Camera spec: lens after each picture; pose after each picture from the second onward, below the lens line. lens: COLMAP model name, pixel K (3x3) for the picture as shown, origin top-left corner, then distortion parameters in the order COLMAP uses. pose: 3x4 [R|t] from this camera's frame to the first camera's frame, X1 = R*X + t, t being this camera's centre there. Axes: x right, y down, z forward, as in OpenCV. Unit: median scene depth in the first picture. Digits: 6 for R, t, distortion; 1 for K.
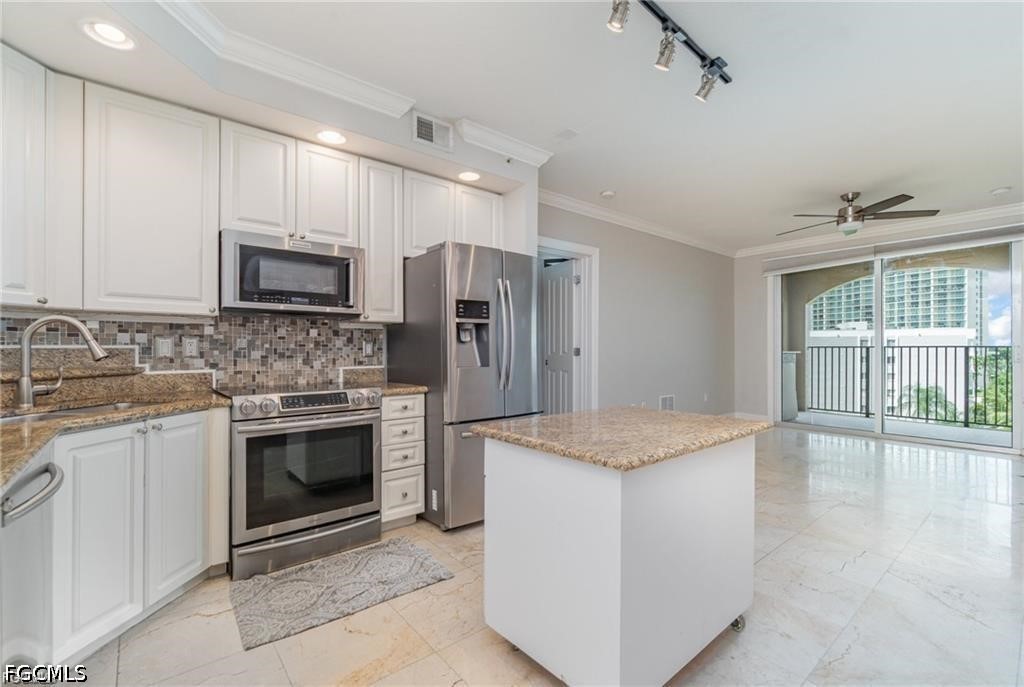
lens RADIAL K [[449.5, 0, 511.7], [0, 449.5, 347.7], [0, 0, 1]] dist [-0.003106, -0.000270]
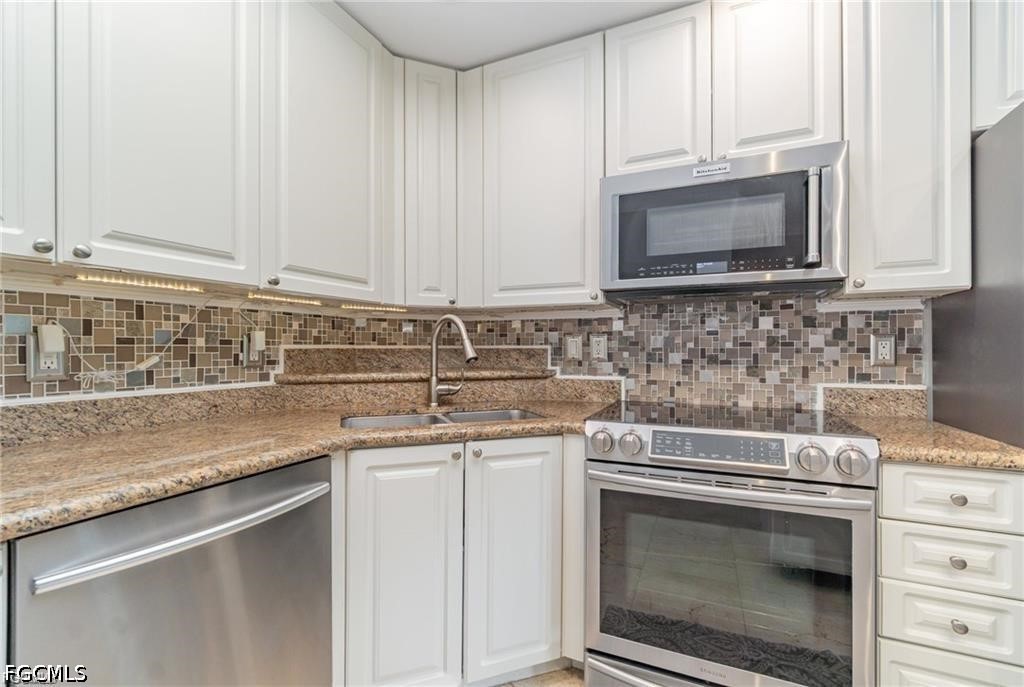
lens RADIAL K [[449.5, 0, 511.7], [0, 449.5, 347.7], [0, 0, 1]] dist [-0.003106, -0.000270]
pose [[0.431802, -0.001306, -0.901968, -0.056227], [-0.000063, 0.999999, -0.001478, 0.000691], [0.901968, 0.000695, 0.431801, 0.500463]]
